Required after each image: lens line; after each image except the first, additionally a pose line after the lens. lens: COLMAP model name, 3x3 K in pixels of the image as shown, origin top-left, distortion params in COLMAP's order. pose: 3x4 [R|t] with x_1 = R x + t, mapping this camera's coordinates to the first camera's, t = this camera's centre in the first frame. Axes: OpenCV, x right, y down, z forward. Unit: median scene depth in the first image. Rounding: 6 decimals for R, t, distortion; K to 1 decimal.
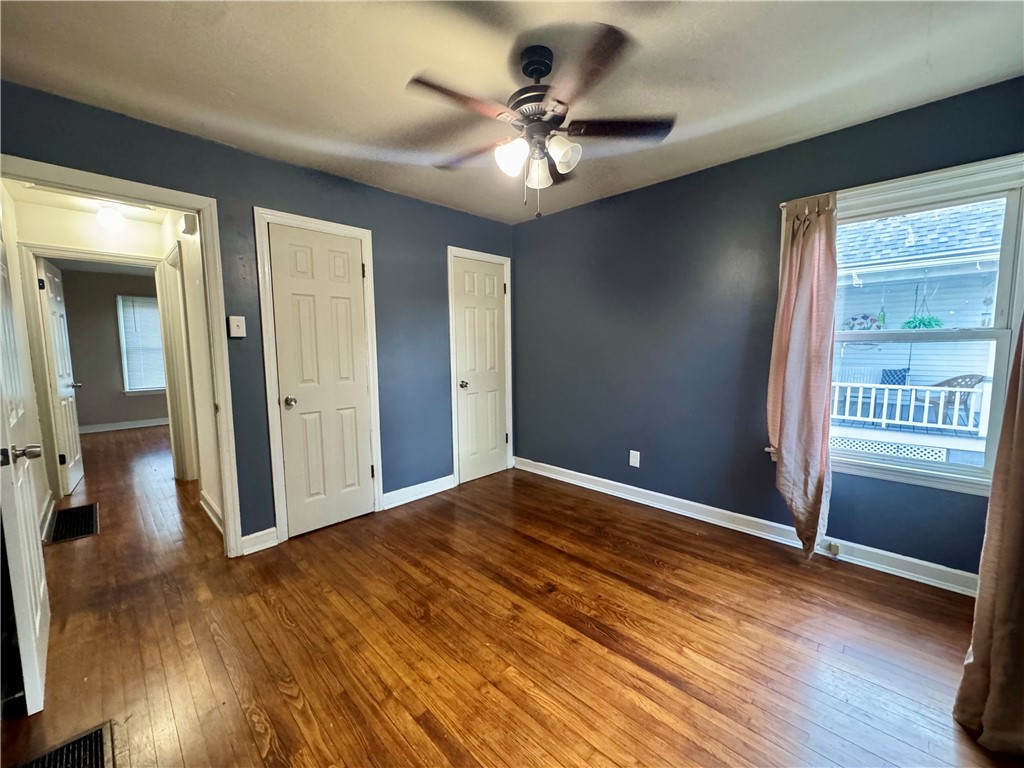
lens RADIAL K [[408.9, 0, 512.6], [0, 408.9, 386.7], [0, 0, 1]] dist [-0.000148, 0.000302]
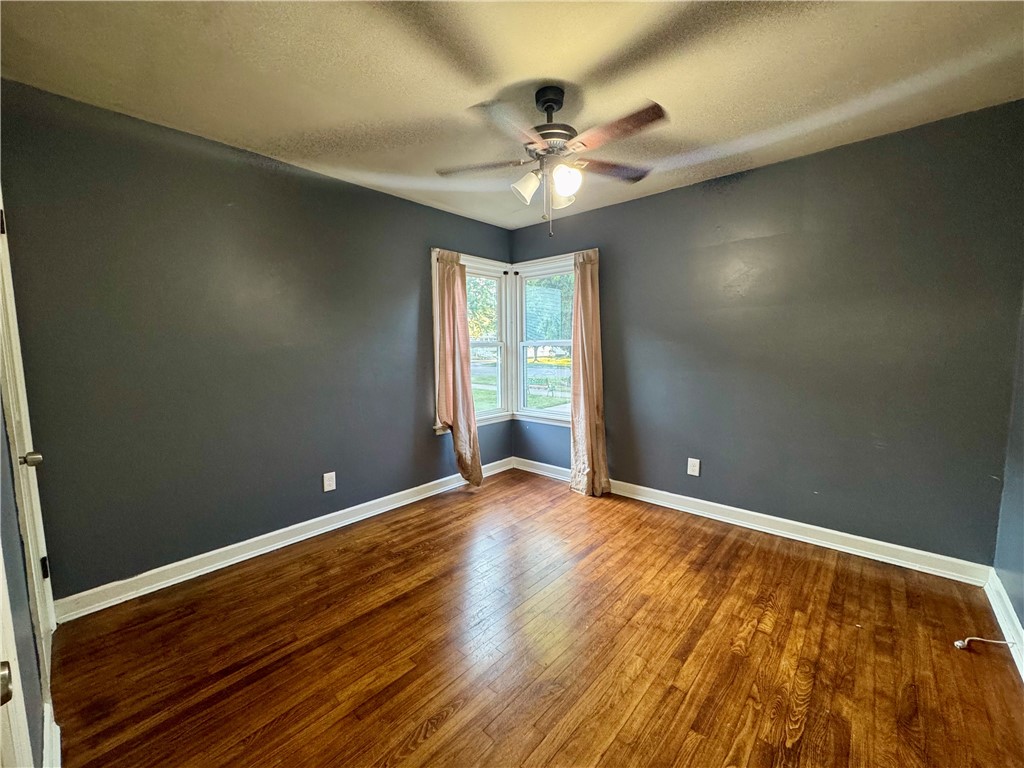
lens RADIAL K [[408.9, 0, 512.5], [0, 408.9, 384.8], [0, 0, 1]] dist [-0.000148, 0.000302]
pose [[-0.049624, -0.085485, 0.995103, -0.716647], [0.112690, 0.989489, 0.090622, -0.079126], [-0.992390, 0.116635, -0.039469, 0.783308]]
